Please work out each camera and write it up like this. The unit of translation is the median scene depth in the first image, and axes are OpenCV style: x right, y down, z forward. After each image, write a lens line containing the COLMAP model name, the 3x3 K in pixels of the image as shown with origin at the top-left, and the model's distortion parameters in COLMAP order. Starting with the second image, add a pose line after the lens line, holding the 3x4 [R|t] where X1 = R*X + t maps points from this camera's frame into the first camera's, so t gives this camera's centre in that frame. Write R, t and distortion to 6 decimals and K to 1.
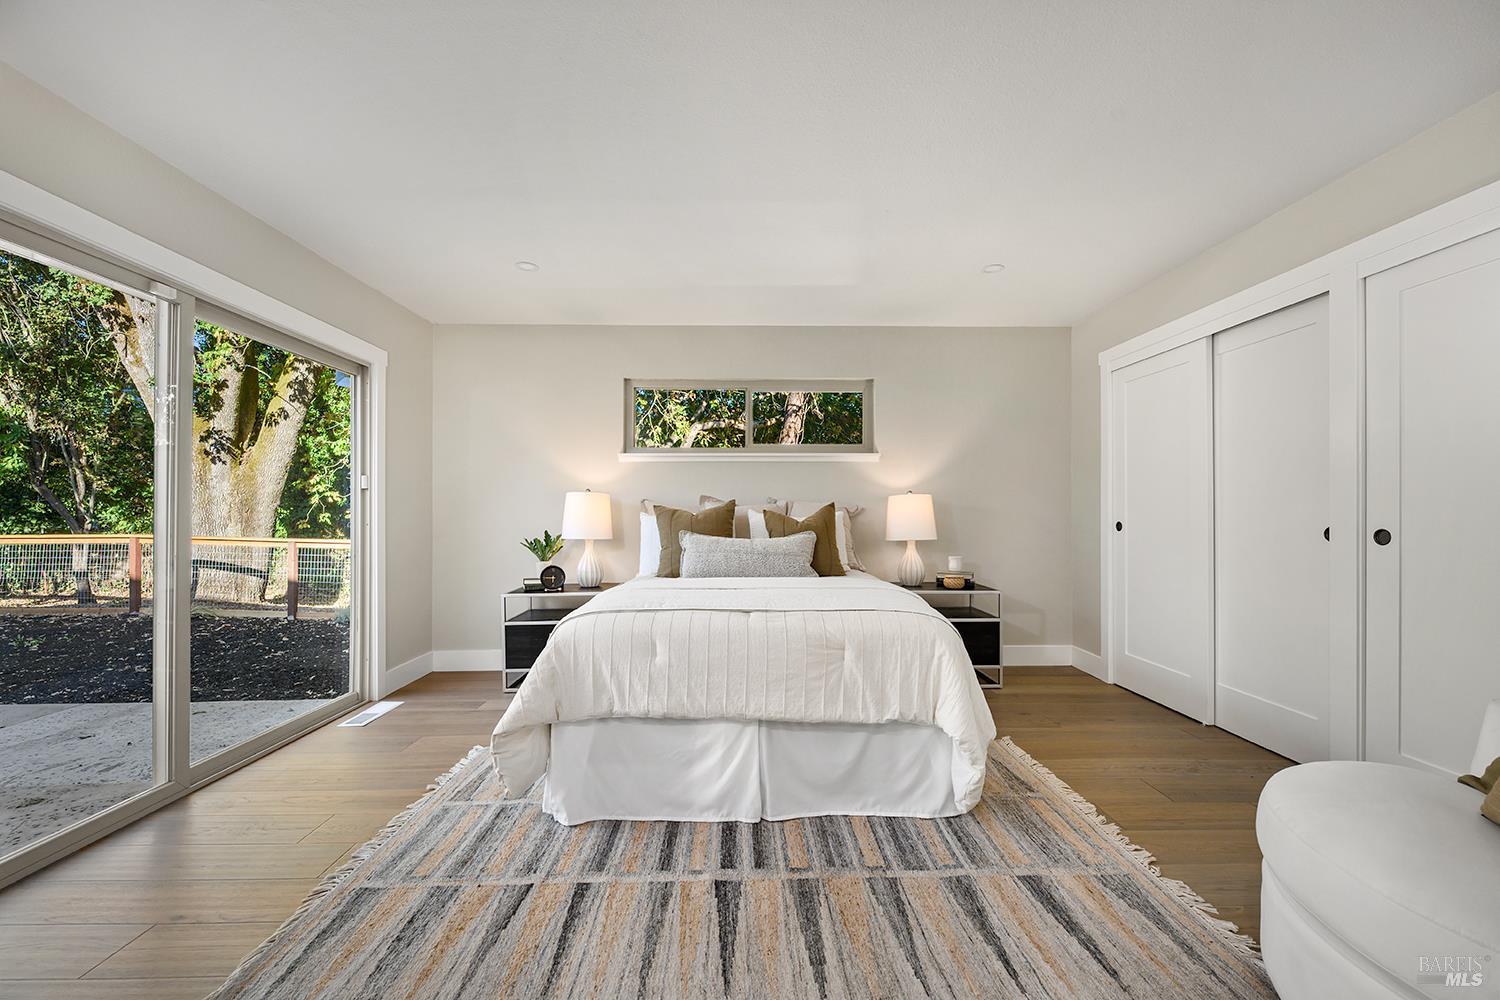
lens RADIAL K [[583.5, 0, 753.8], [0, 583.5, 511.5], [0, 0, 1]] dist [-0.001475, -0.000108]
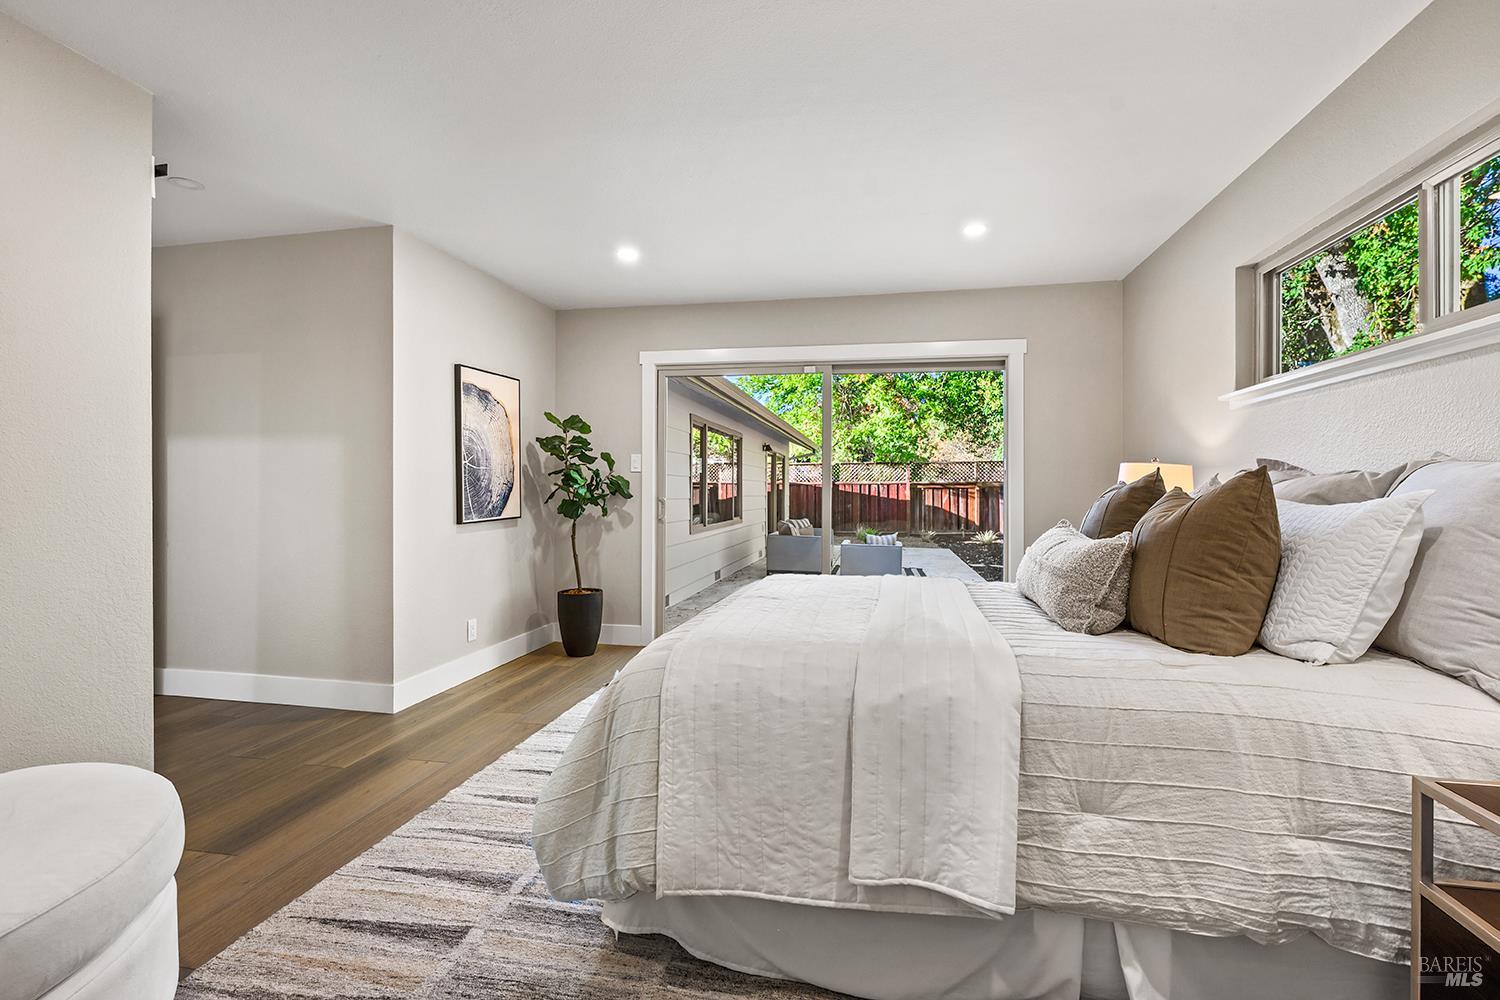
lens RADIAL K [[665.8, 0, 767.8], [0, 665.8, 489.5], [0, 0, 1]] dist [-0.004165, 0.000219]
pose [[-0.205361, -0.003596, -0.978680, 0.710395], [-0.000058, 0.999993, -0.003662, 0.004018], [0.978686, -0.000695, -0.205360, 0.883888]]
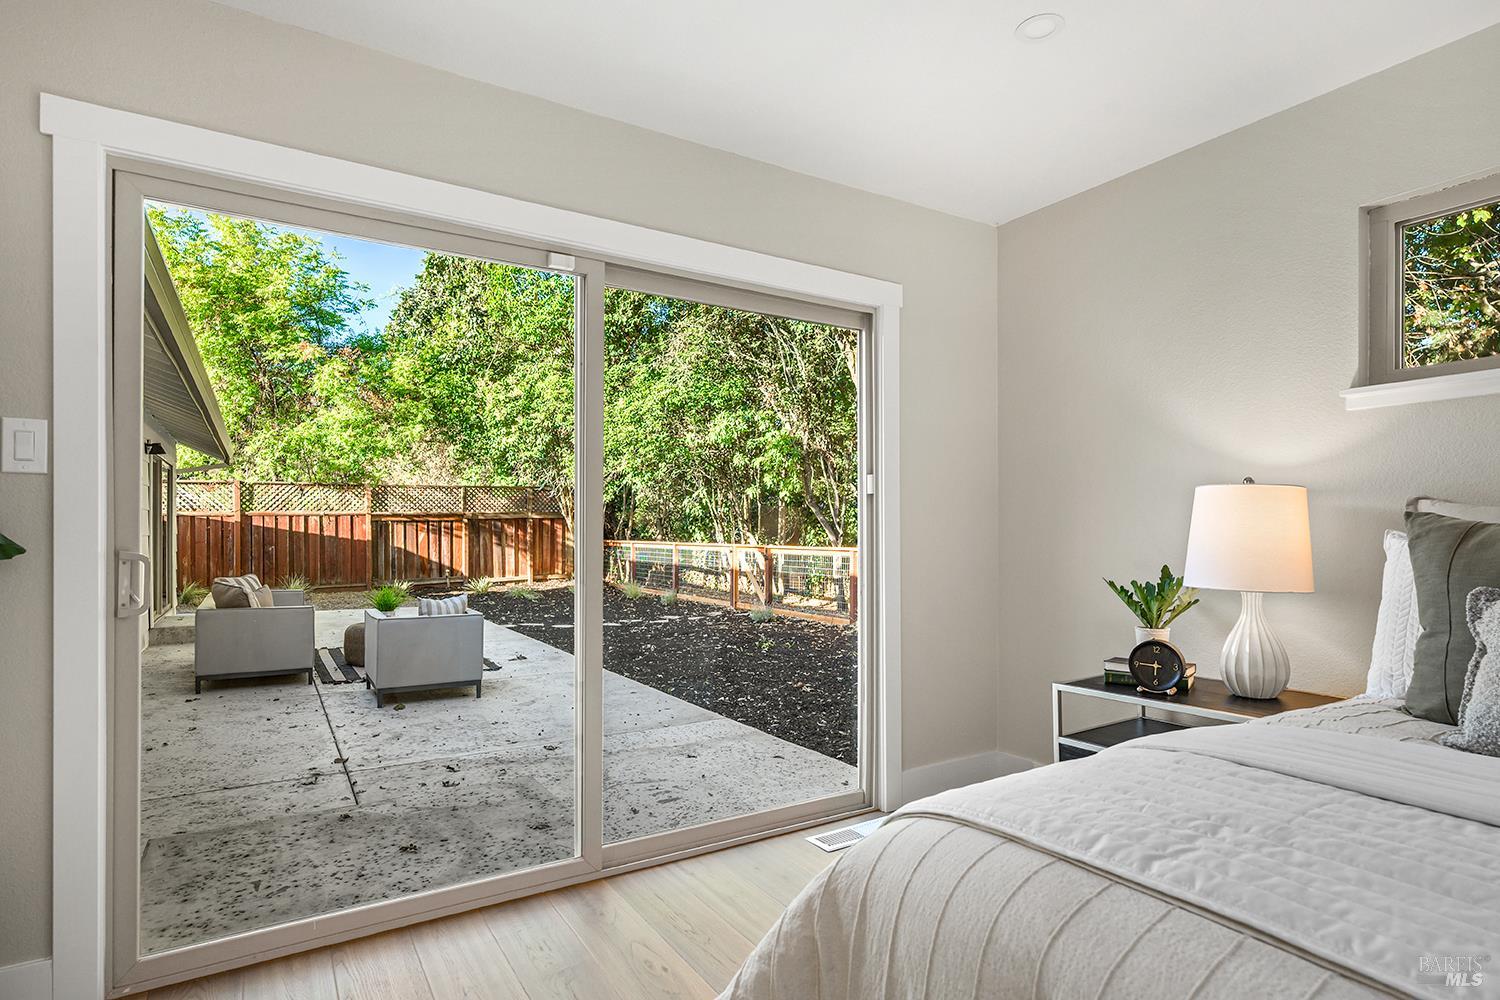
lens RADIAL K [[784.0, 0, 748.9], [0, 784.0, 522.6], [0, 0, 1]] dist [-0.001703, 0.000509]
pose [[0.501112, -0.003328, -0.865376, 0.055146], [0.002895, 0.999993, -0.002170, -0.004802], [0.865378, -0.001418, 0.501118, 0.462885]]
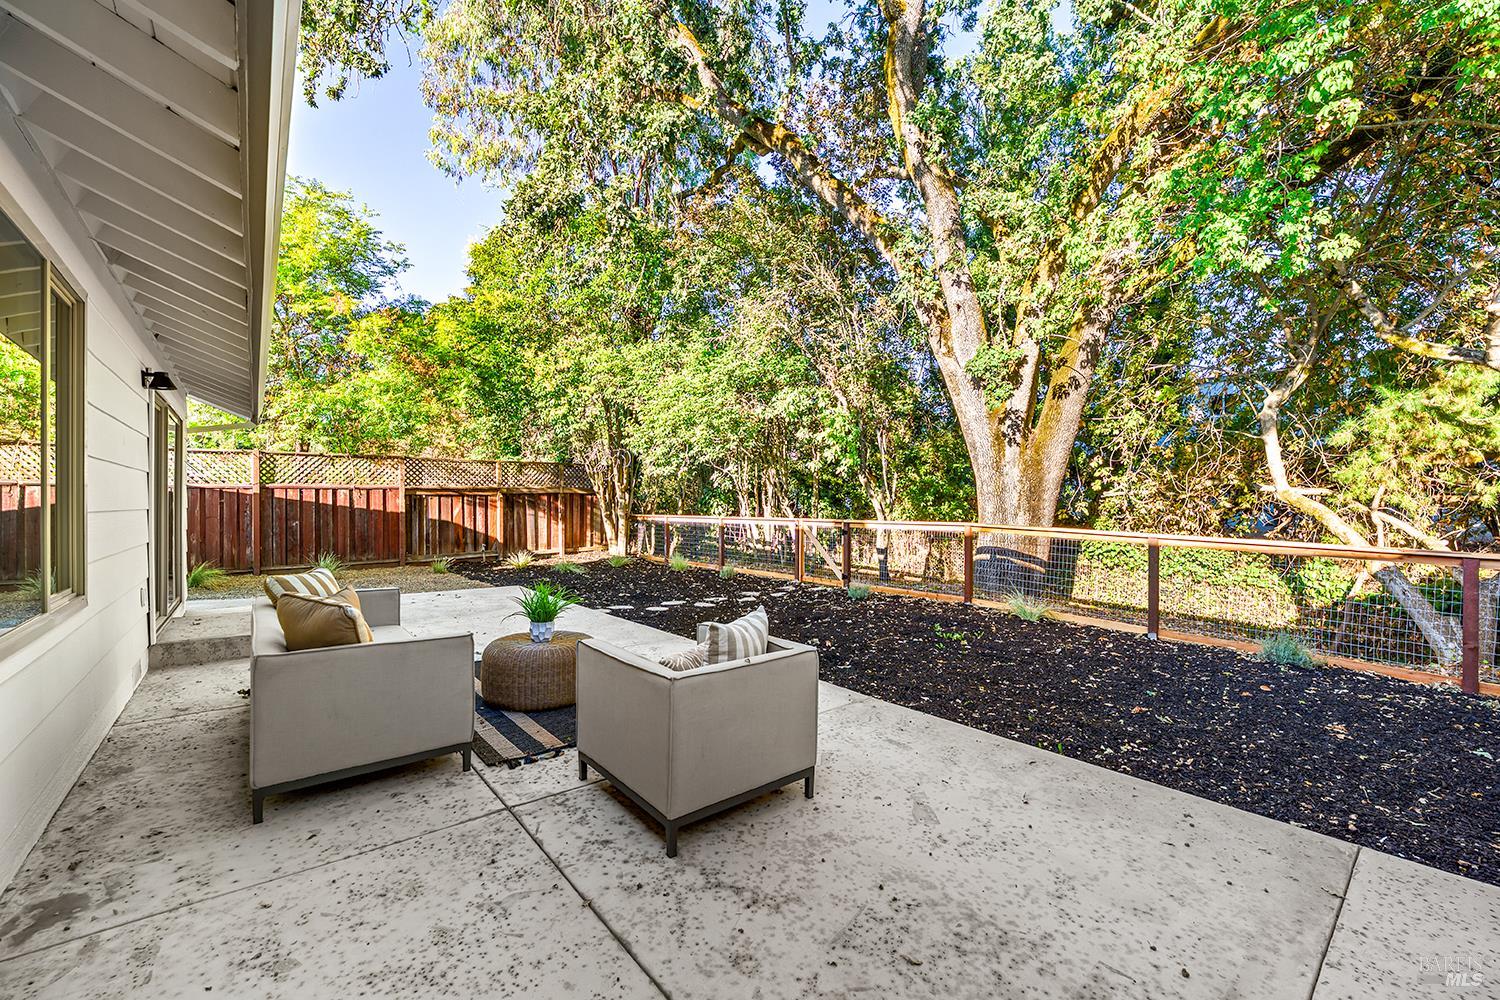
lens RADIAL K [[600.6, 0, 752.4], [0, 600.6, 503.9], [0, 0, 1]] dist [-0.012467, -0.000150]
pose [[0.617863, 0.003254, -0.786279, -1.350869], [0.001599, 0.999984, 0.005394, 0.009141], [0.786284, -0.004590, 0.617848, 0.280171]]
